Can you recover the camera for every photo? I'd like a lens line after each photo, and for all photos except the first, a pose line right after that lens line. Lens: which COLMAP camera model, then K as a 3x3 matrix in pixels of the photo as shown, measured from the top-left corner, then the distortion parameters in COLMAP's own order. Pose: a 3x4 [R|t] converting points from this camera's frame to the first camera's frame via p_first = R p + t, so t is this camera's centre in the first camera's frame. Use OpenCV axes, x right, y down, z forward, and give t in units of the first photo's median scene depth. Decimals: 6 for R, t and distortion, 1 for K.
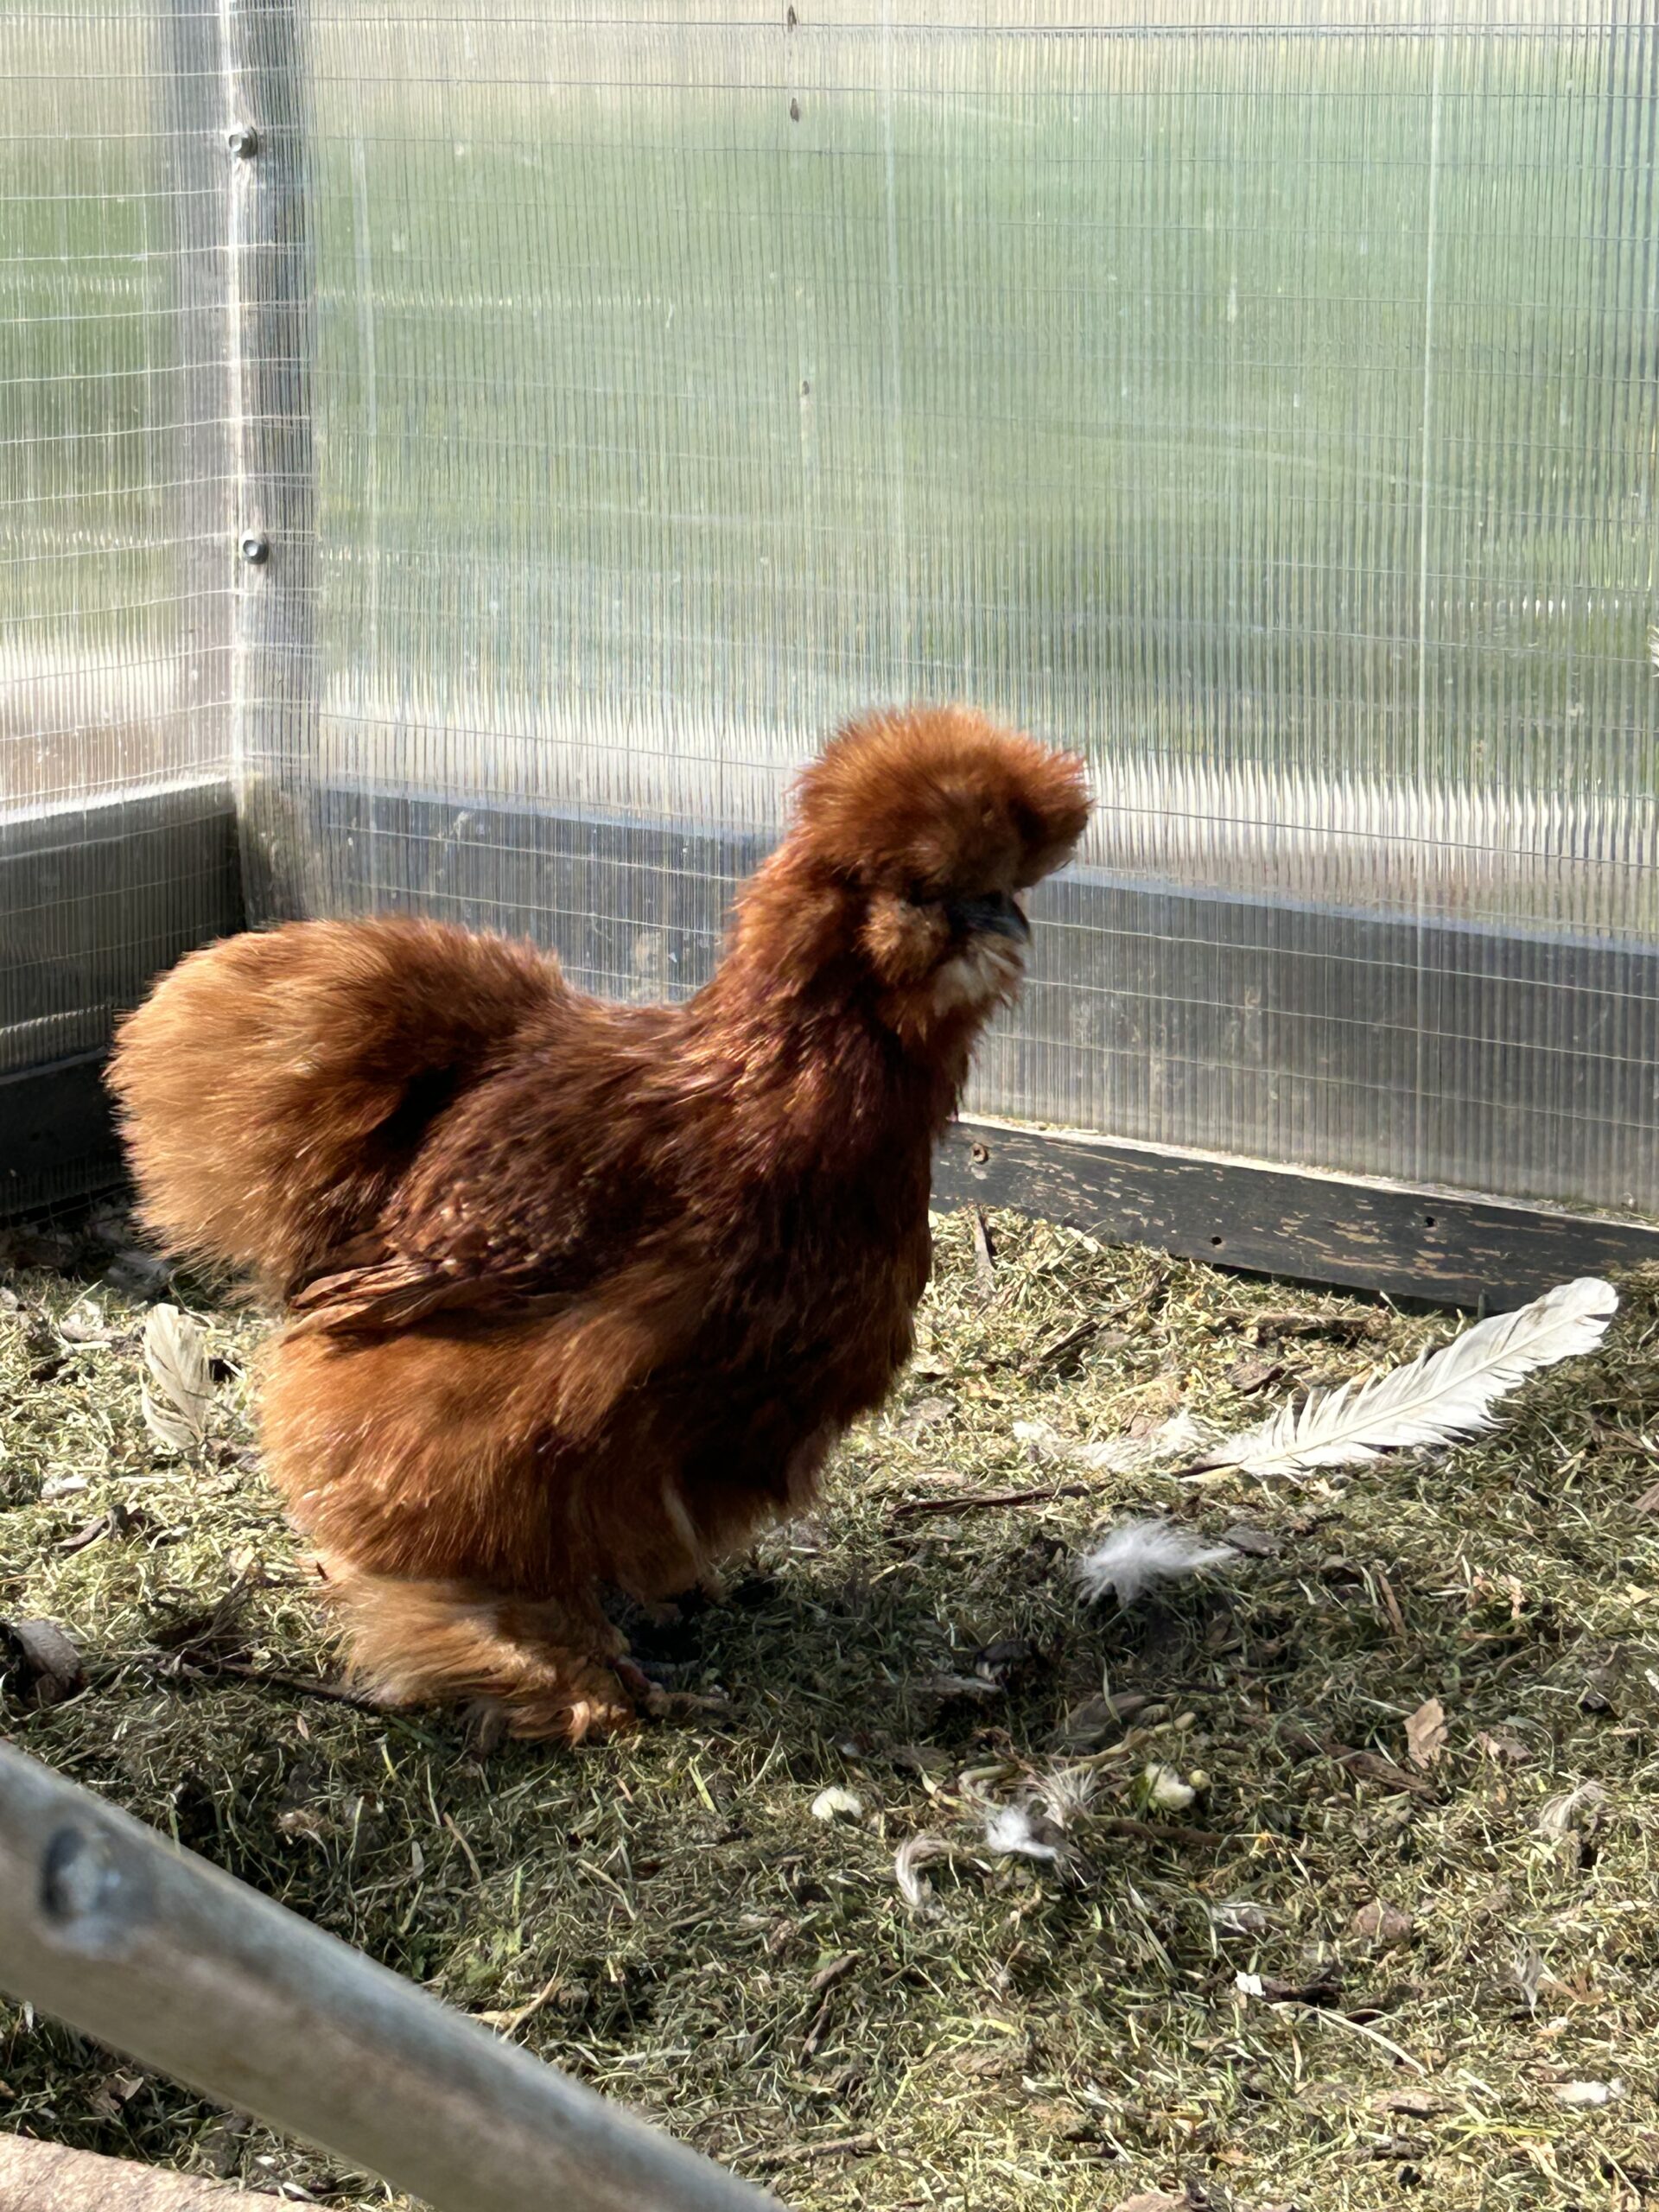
lens RADIAL K [[4620.4, 0, 830.0], [0, 4620.4, 1104.2], [0, 0, 1]] dist [0.108439, 0.000000]
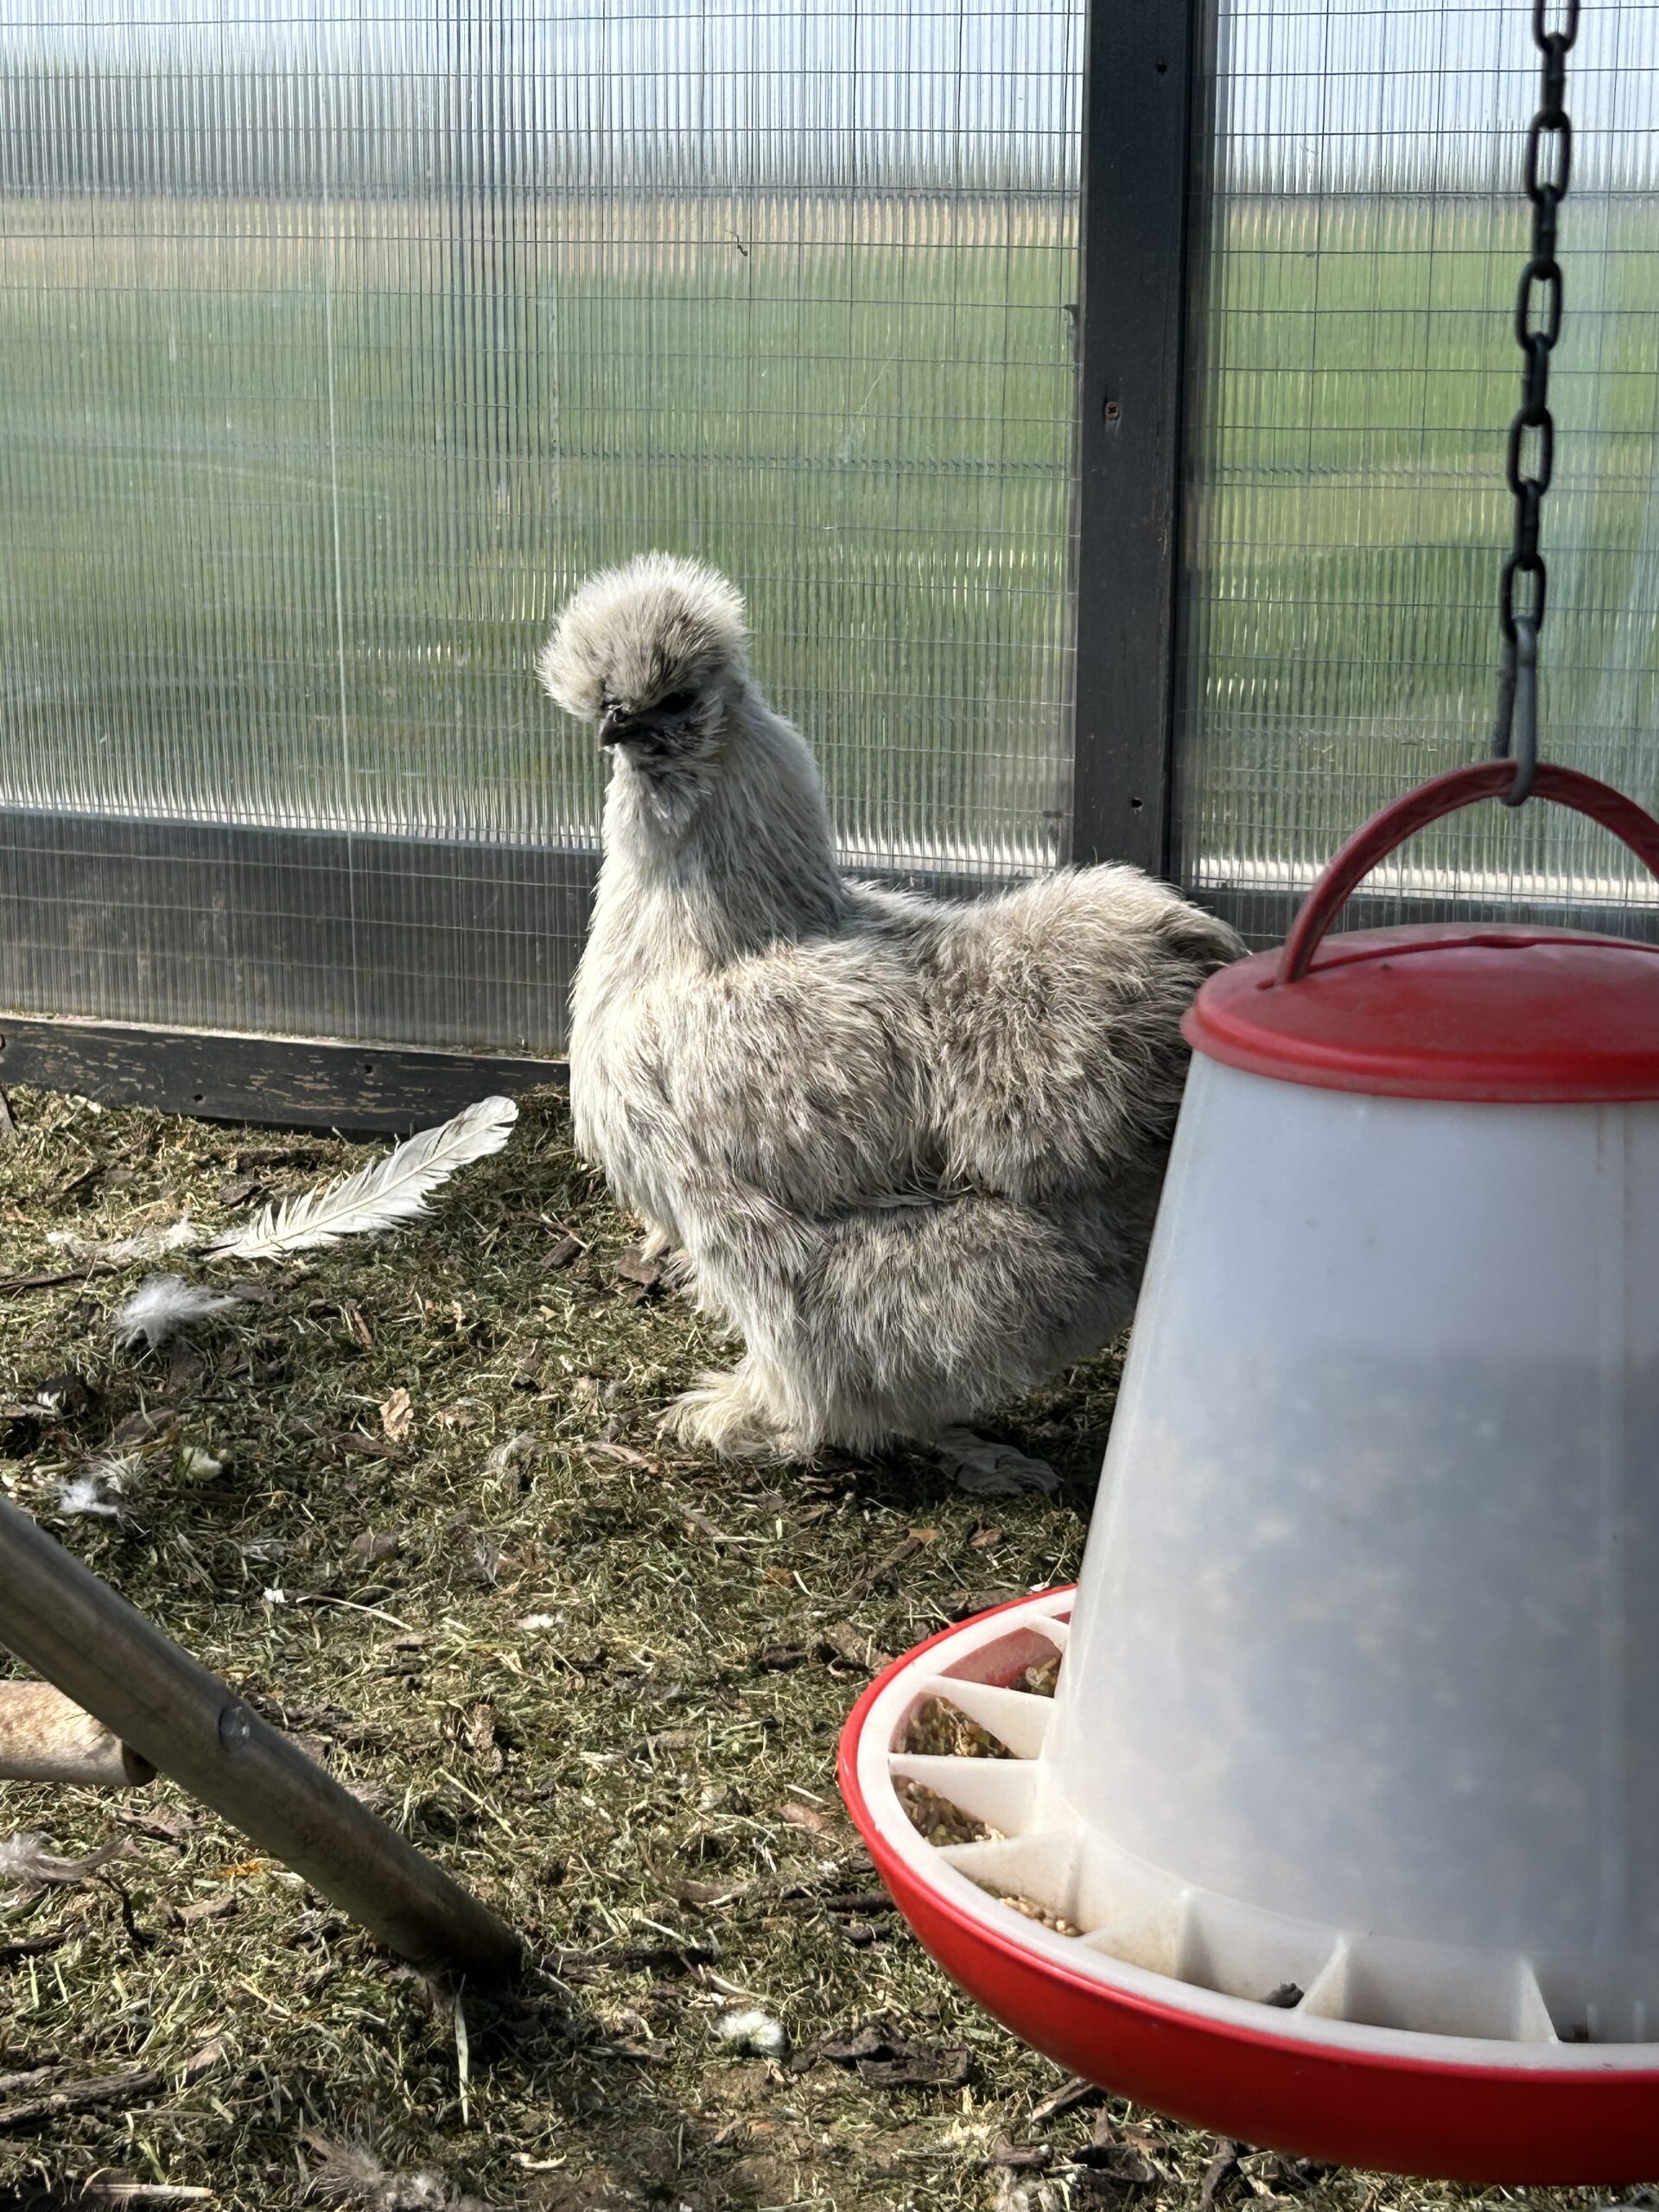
lens RADIAL K [[3920.6, 0, 828.5], [0, 3920.6, 1107.3], [0, 0, 1]] dist [0.191482, 0.000000]
pose [[0.964576, -0.044611, 0.260006, -0.036781], [0.049214, 0.998725, -0.011218, 0.064477], [-0.259174, 0.023617, 0.965542, -0.099012]]
